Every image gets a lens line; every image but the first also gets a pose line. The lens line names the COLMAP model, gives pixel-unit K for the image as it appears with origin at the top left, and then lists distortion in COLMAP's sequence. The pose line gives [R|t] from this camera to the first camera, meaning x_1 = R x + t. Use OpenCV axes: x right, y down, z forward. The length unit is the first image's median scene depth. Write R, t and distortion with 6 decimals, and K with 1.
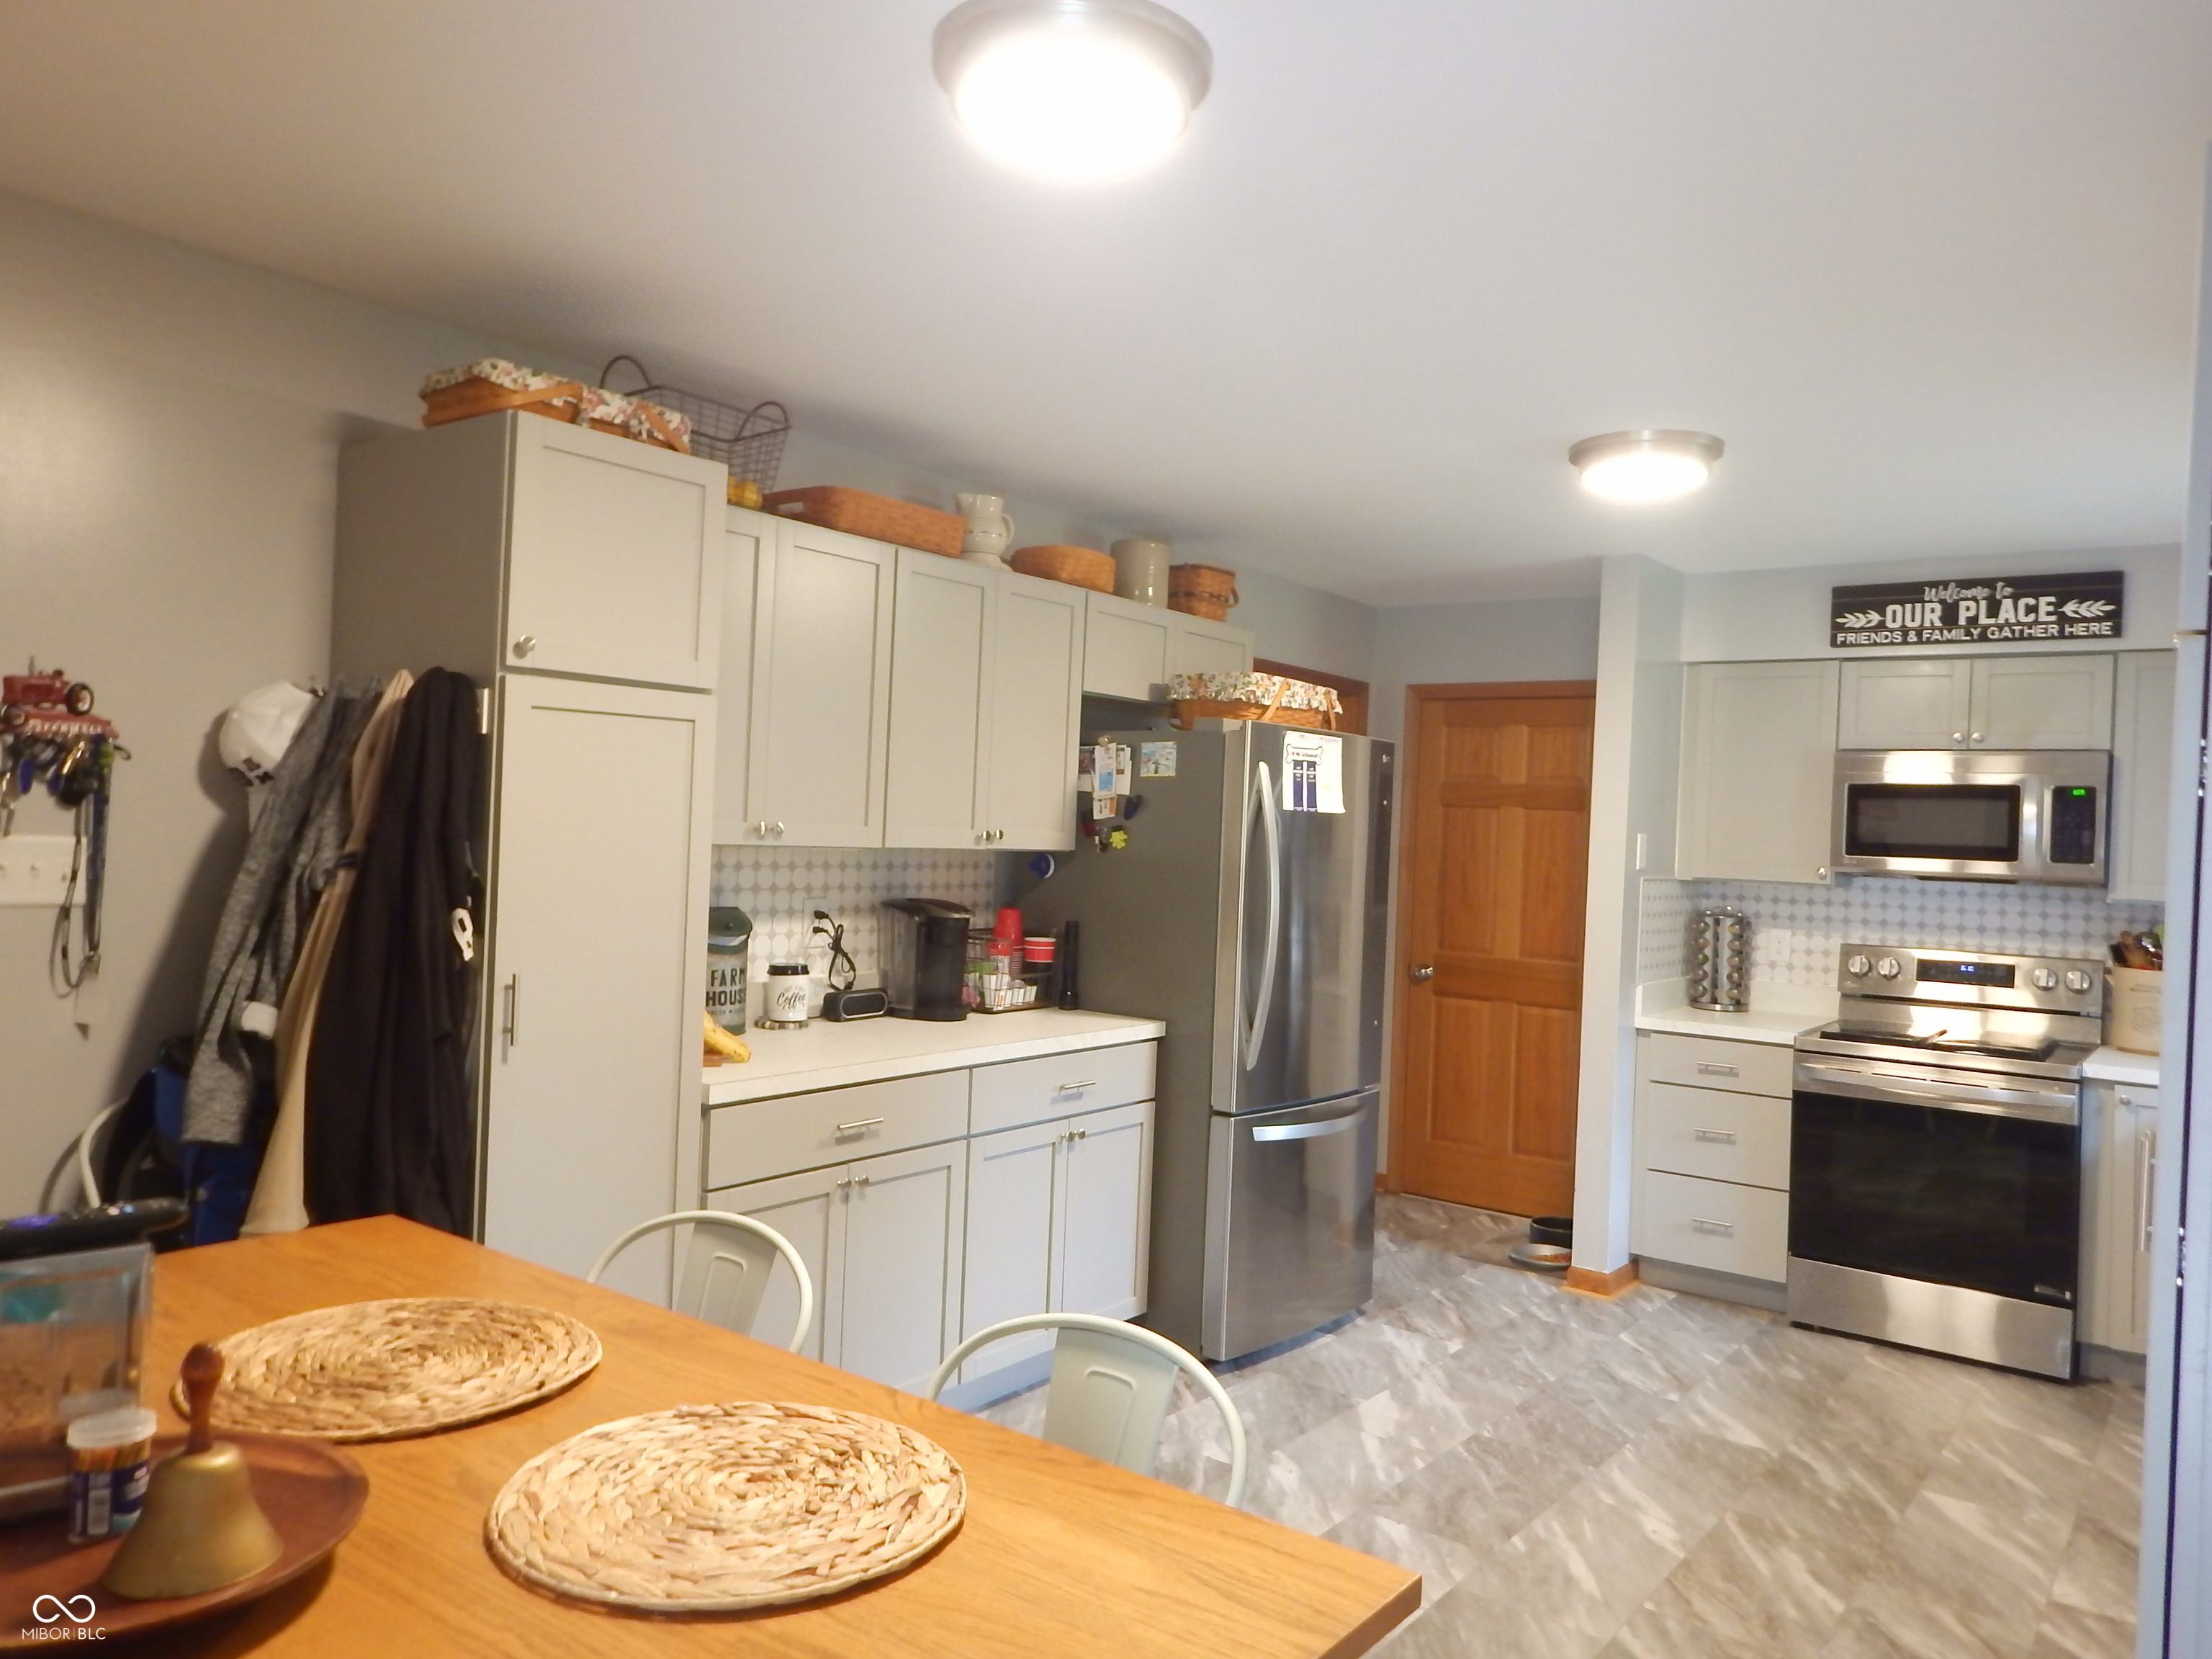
lens RADIAL K [[1572.2, 0, 1095.3], [0, 1572.2, 819.3], [0, 0, 1]] dist [0.021534, -0.007462]
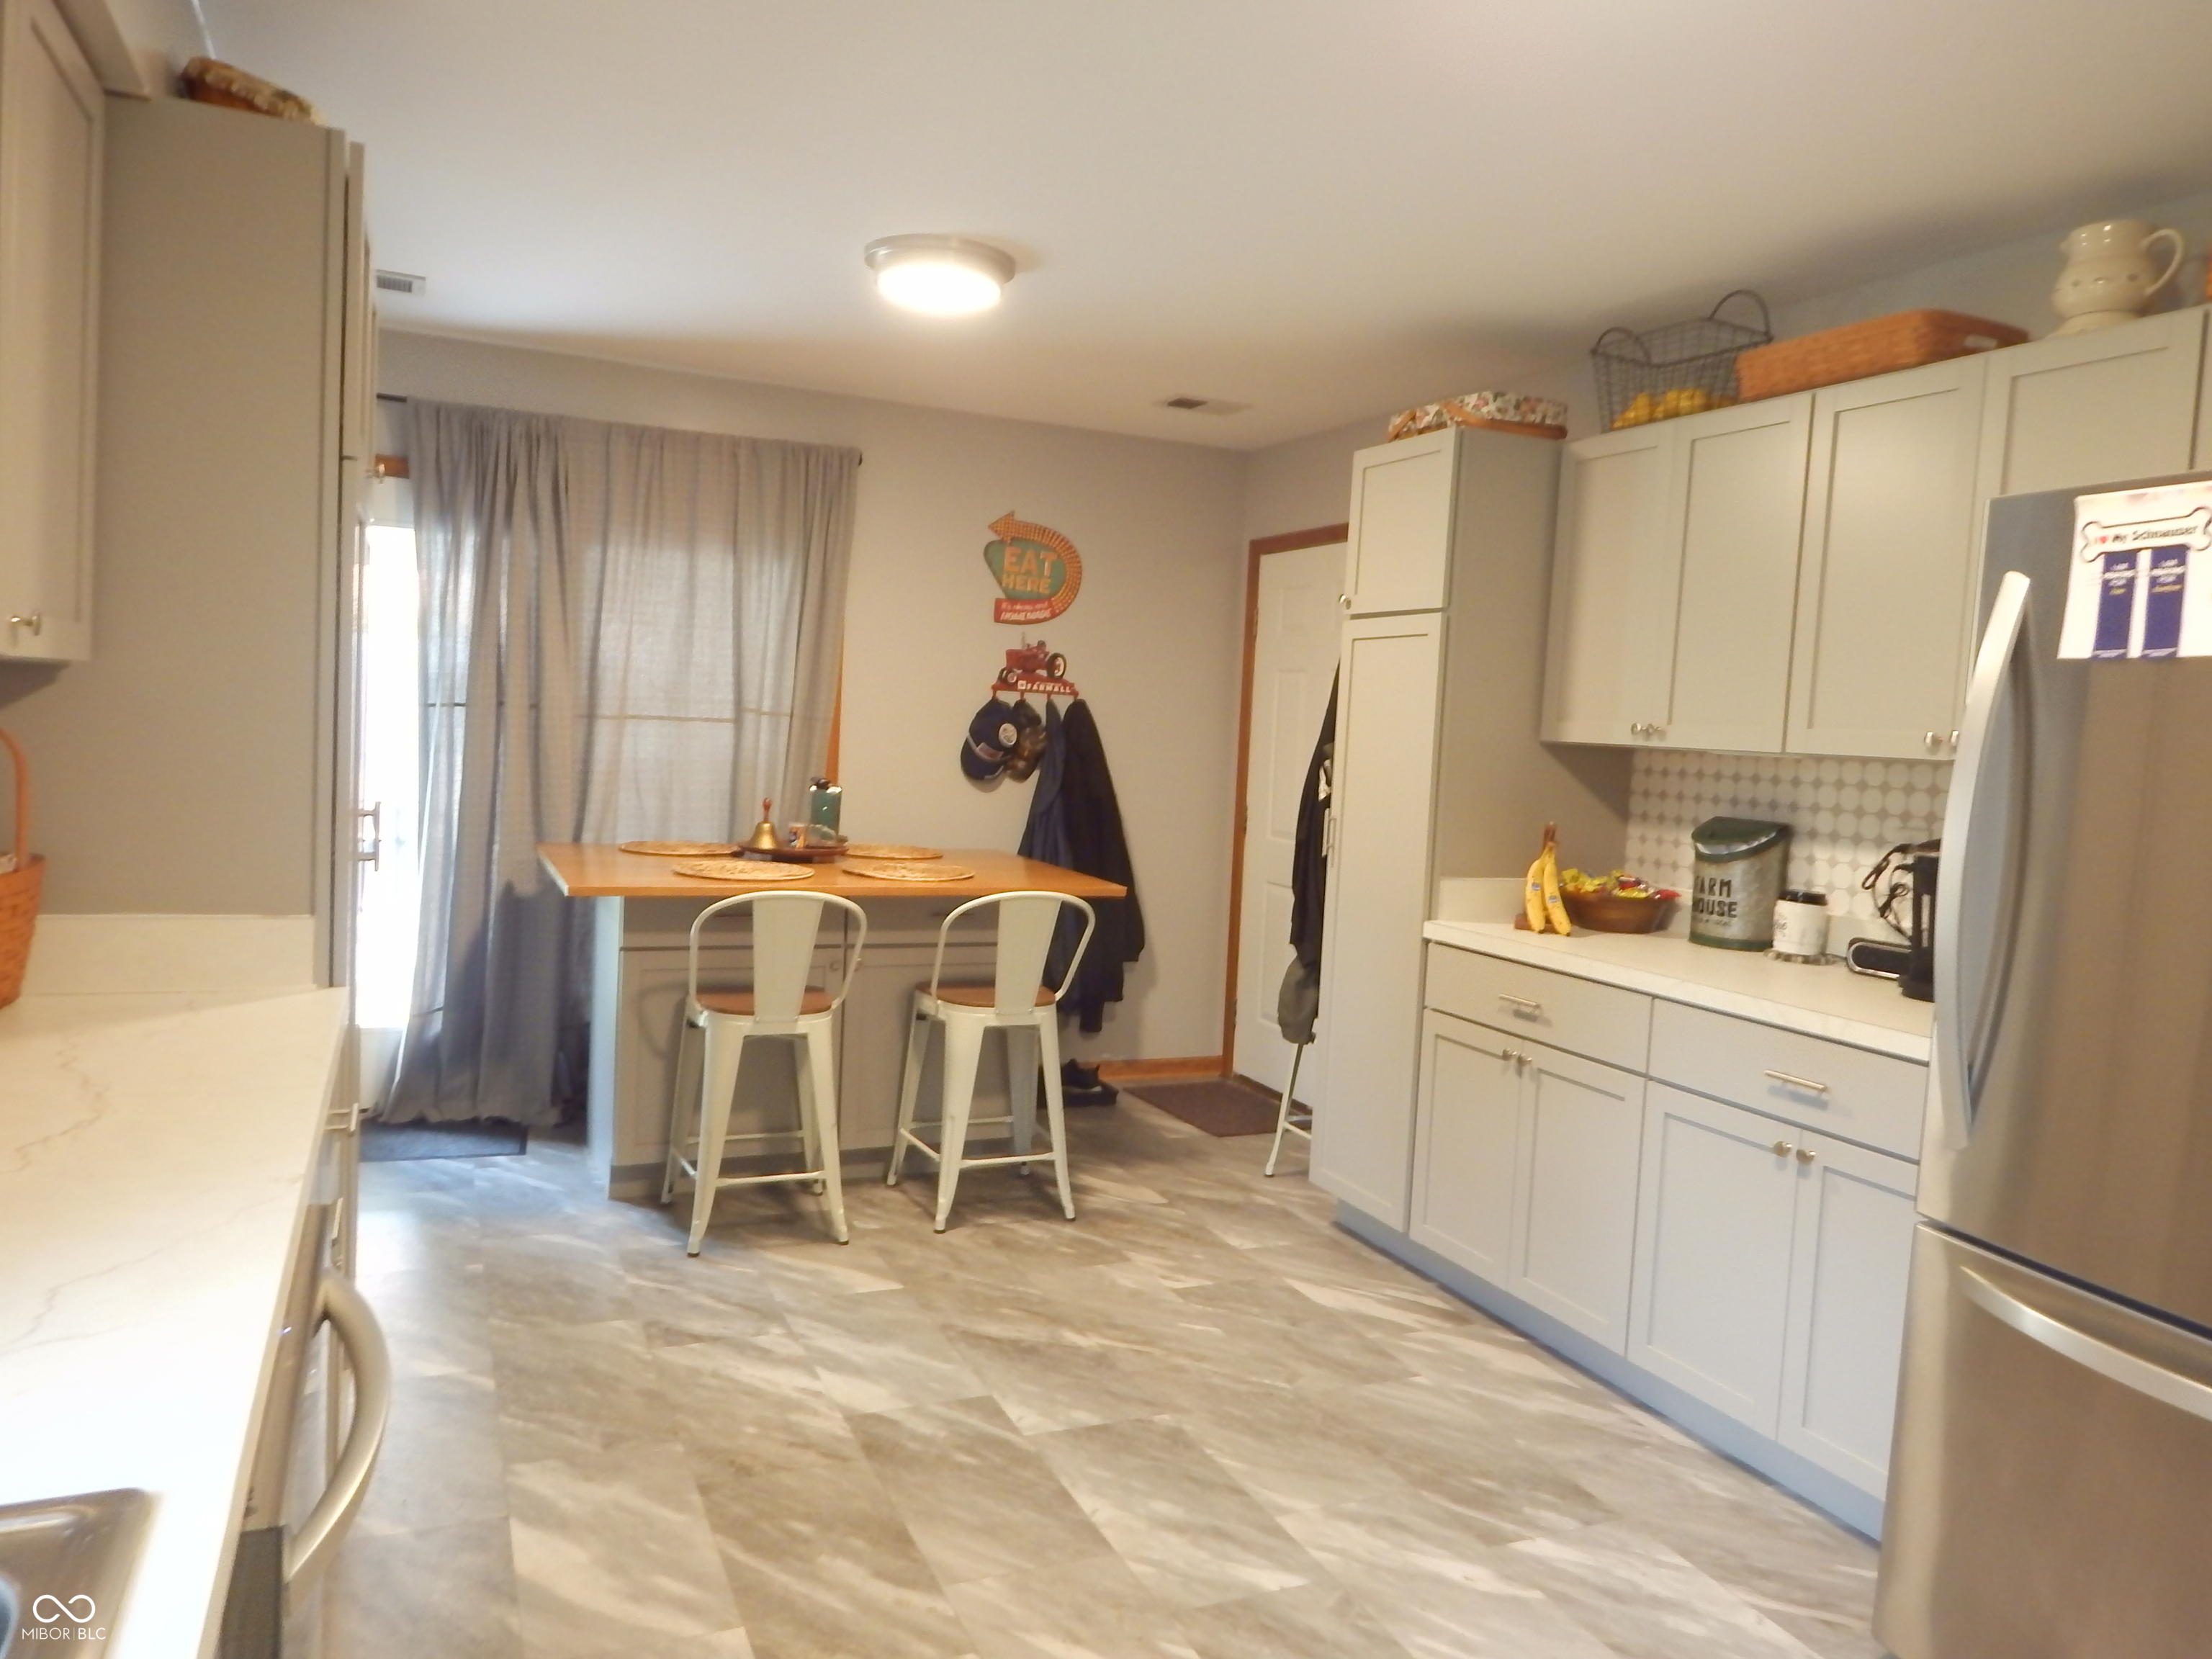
lens RADIAL K [[1463.2, 0, 1089.4], [0, 1463.2, 808.5], [0, 0, 1]] dist [-0.006198, 0.000076]
pose [[-0.471904, -0.017401, -0.881478, 0.706477], [-0.075374, 0.996941, 0.020671, 0.057658], [0.878422, 0.076195, -0.471772, 1.009382]]
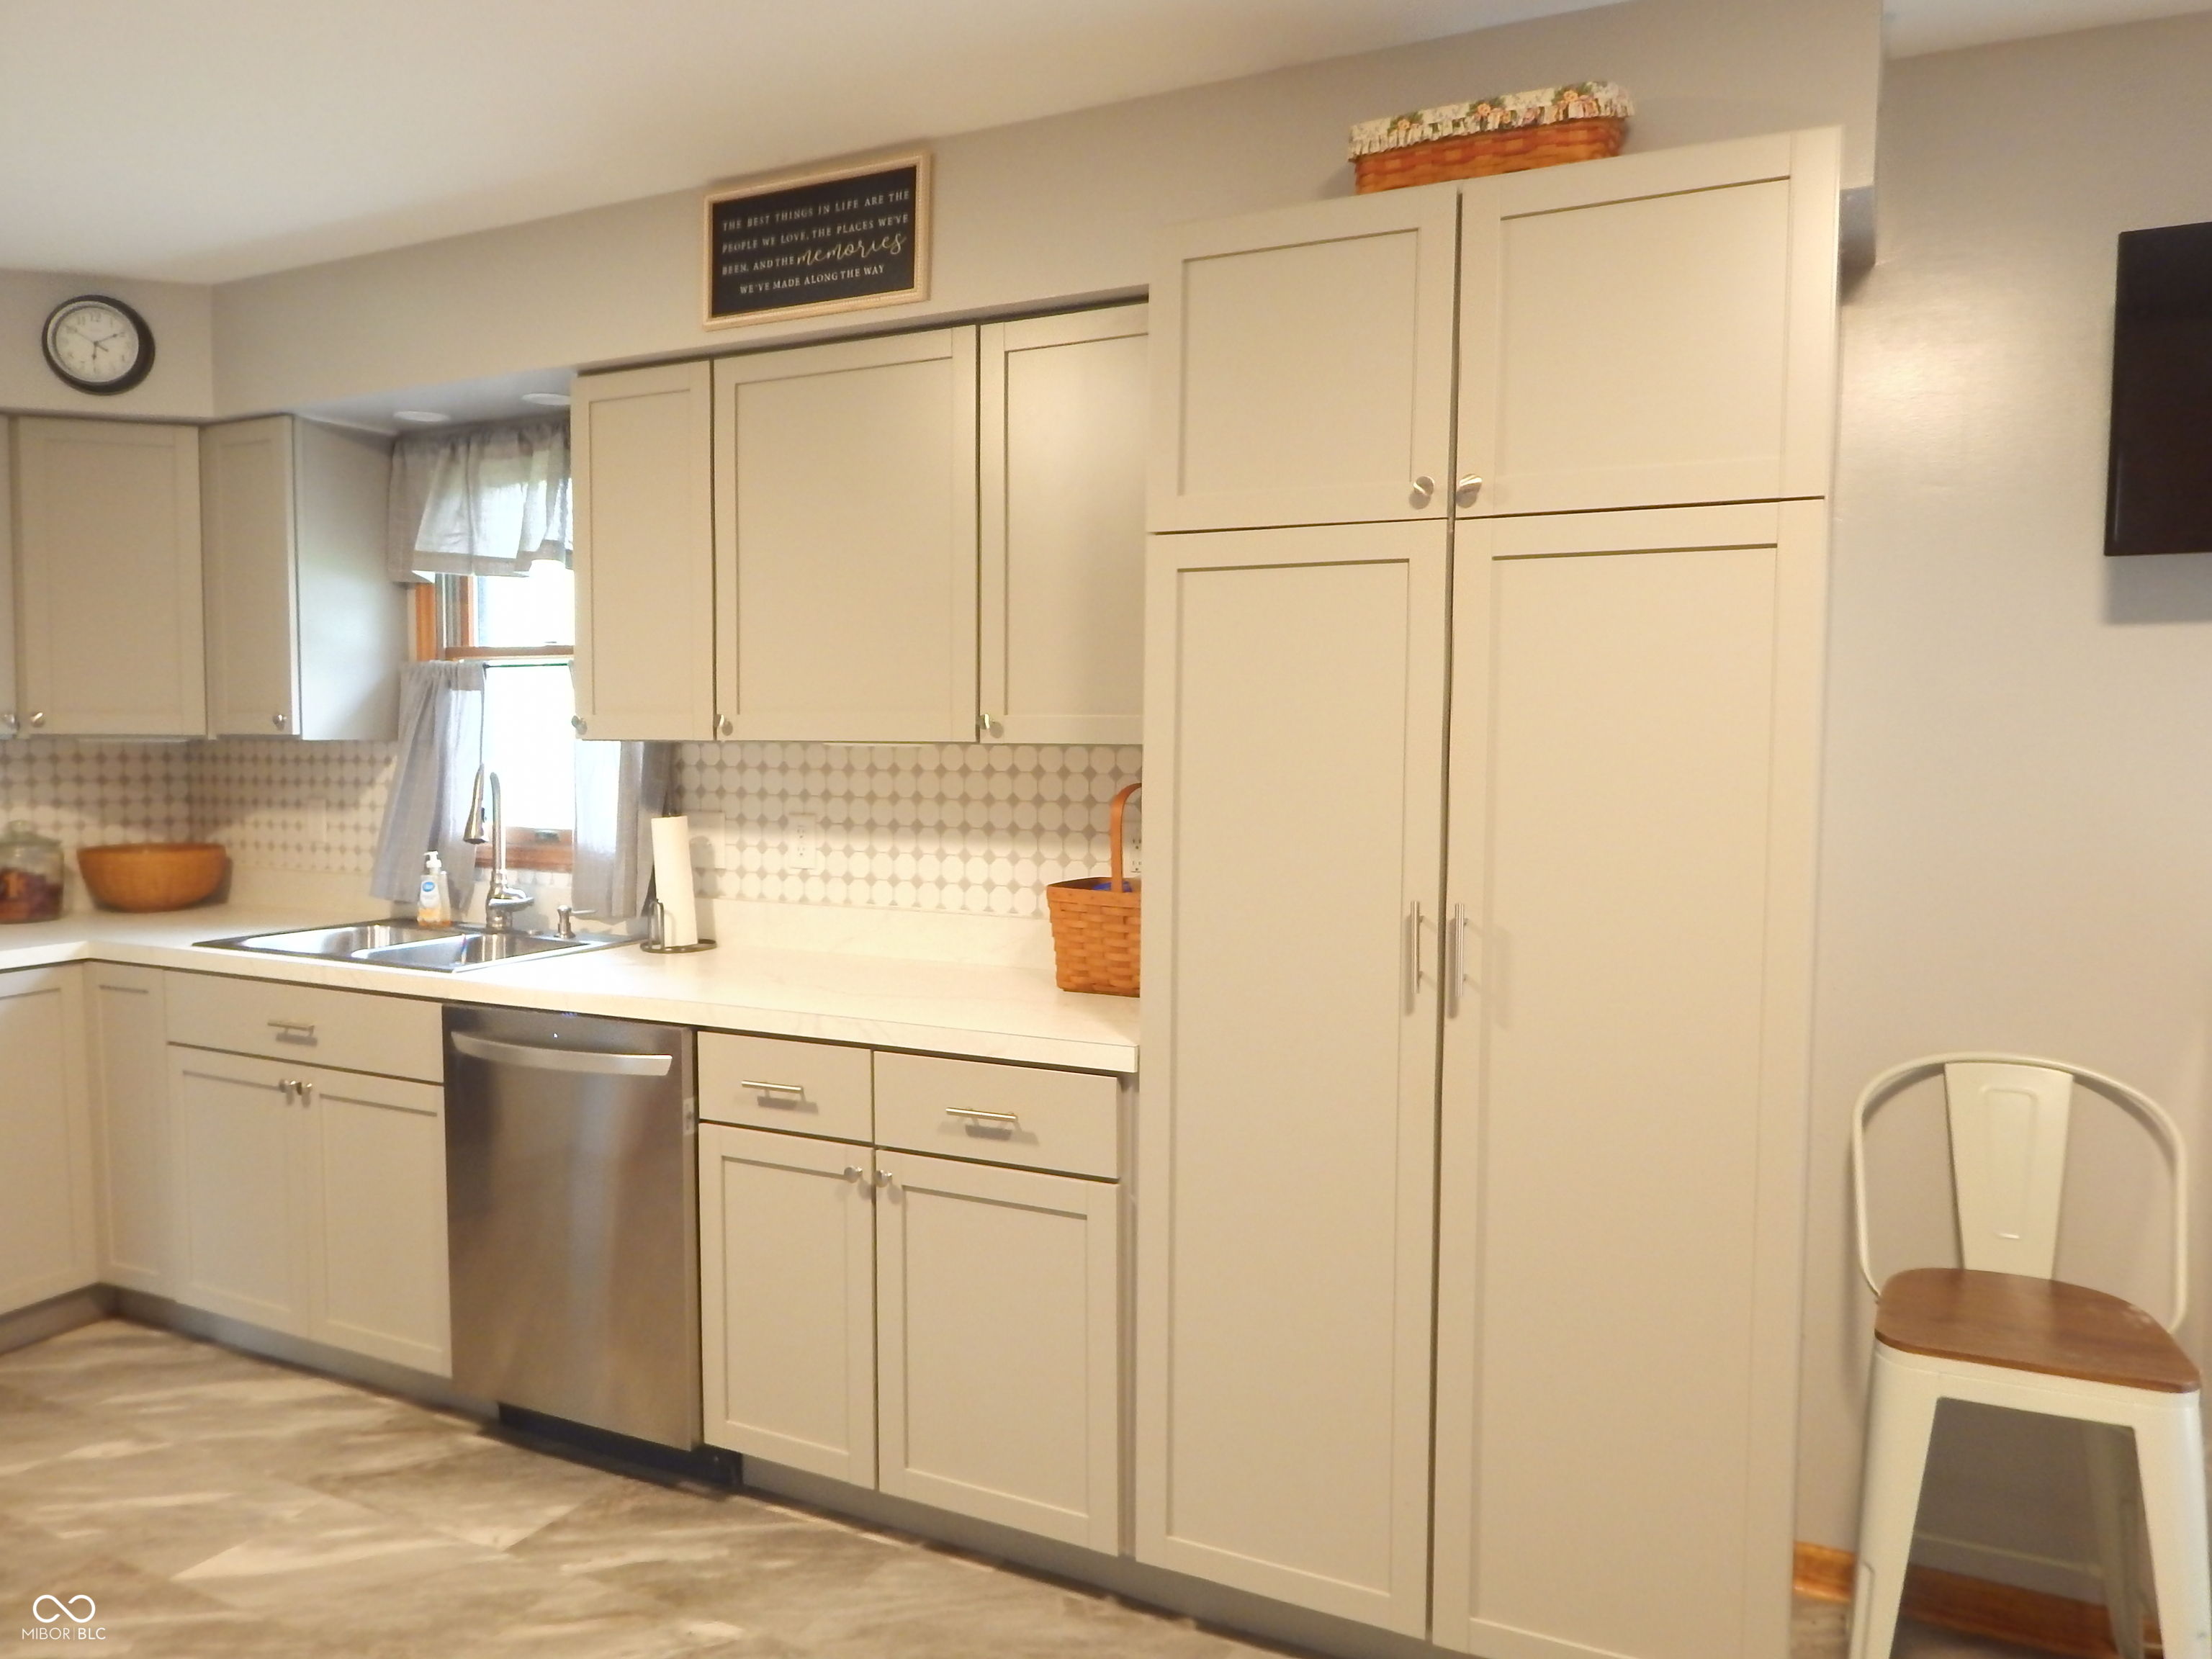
lens RADIAL K [[1572.2, 0, 1122.8], [0, 1572.2, 813.2], [0, 0, 1]] dist [0.021534, -0.007462]
pose [[-0.186392, -0.095721, 0.977801, -0.193581], [-0.013439, 0.995398, 0.094882, 0.011619], [-0.982384, 0.004545, -0.186820, 0.644287]]
